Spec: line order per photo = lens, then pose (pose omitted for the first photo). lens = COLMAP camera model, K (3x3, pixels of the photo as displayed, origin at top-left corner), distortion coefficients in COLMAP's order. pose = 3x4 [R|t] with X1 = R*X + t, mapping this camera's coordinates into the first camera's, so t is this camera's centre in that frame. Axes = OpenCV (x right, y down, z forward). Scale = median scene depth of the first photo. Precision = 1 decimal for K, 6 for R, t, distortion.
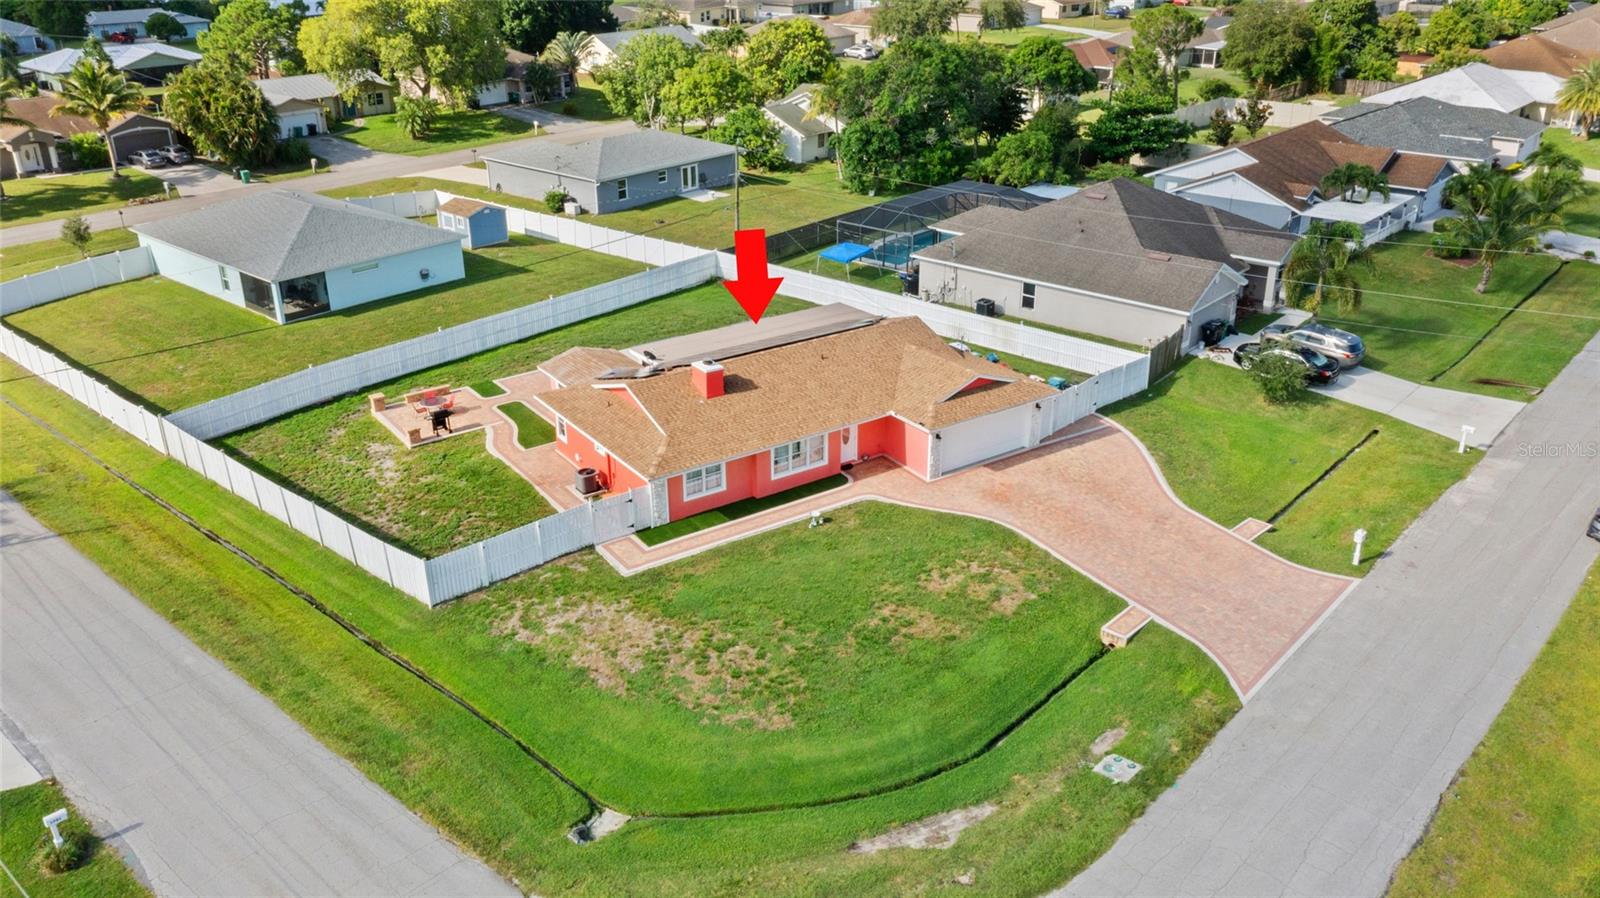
lens RADIAL K [[1256.4, 0, 800.0], [0, 1256.4, 449.0], [0, 0, 1]] dist [0.011319, 0.011493]
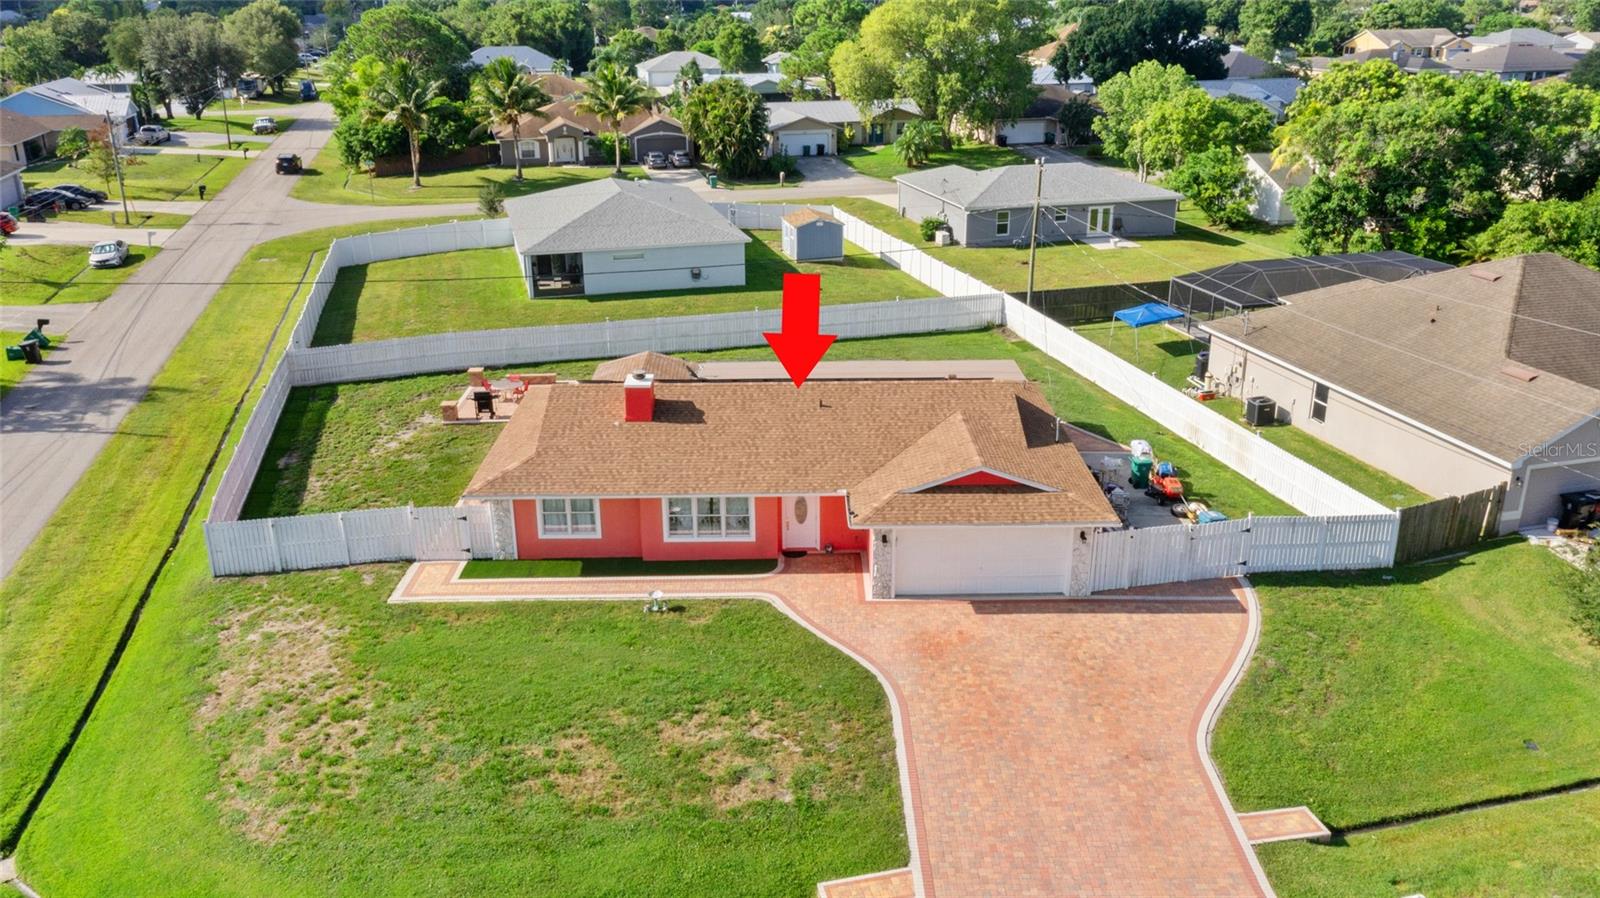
lens RADIAL K [[1267.6, 0, 800.0], [0, 1267.6, 449.0], [0, 0, 1]] dist [0.004397, 0.003736]
pose [[0.830487, 0.195145, -0.521738, 0.350140], [-0.226782, 0.973940, 0.003297, -0.040916], [0.508785, 0.115582, 0.853100, 0.313971]]
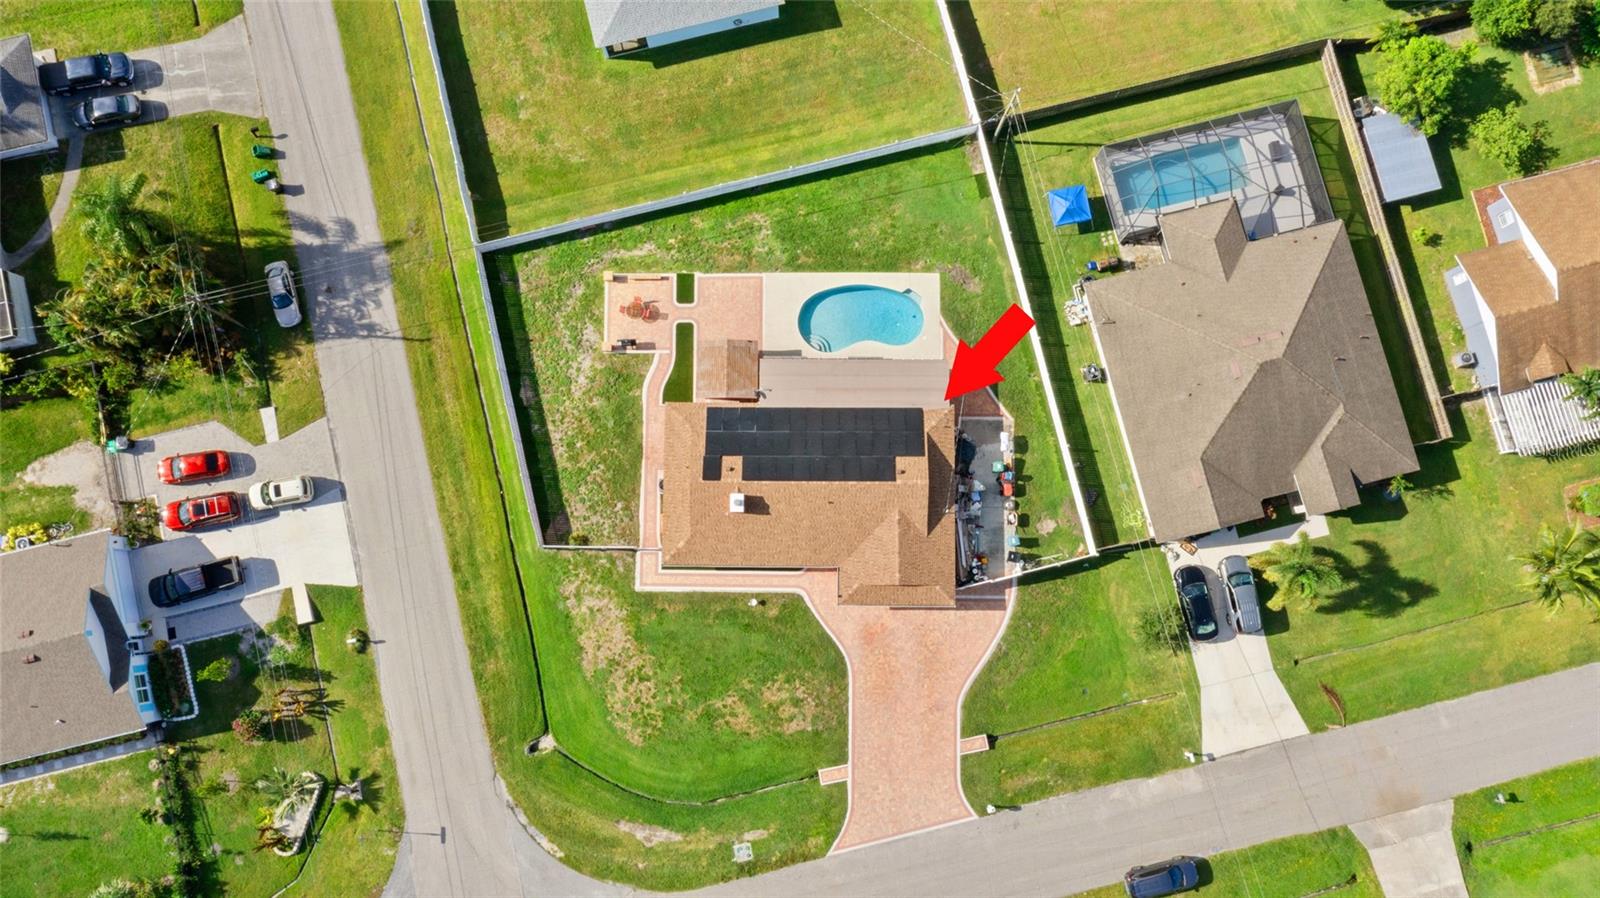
lens RADIAL K [[1267.6, 0, 800.0], [0, 1267.6, 449.0], [0, 0, 1]] dist [0.004397, 0.003736]
pose [[0.820781, 0.567750, -0.063071, 0.041678], [-0.238696, 0.441179, 0.865093, -1.195955], [0.518982, -0.694997, 0.497631, 0.252269]]
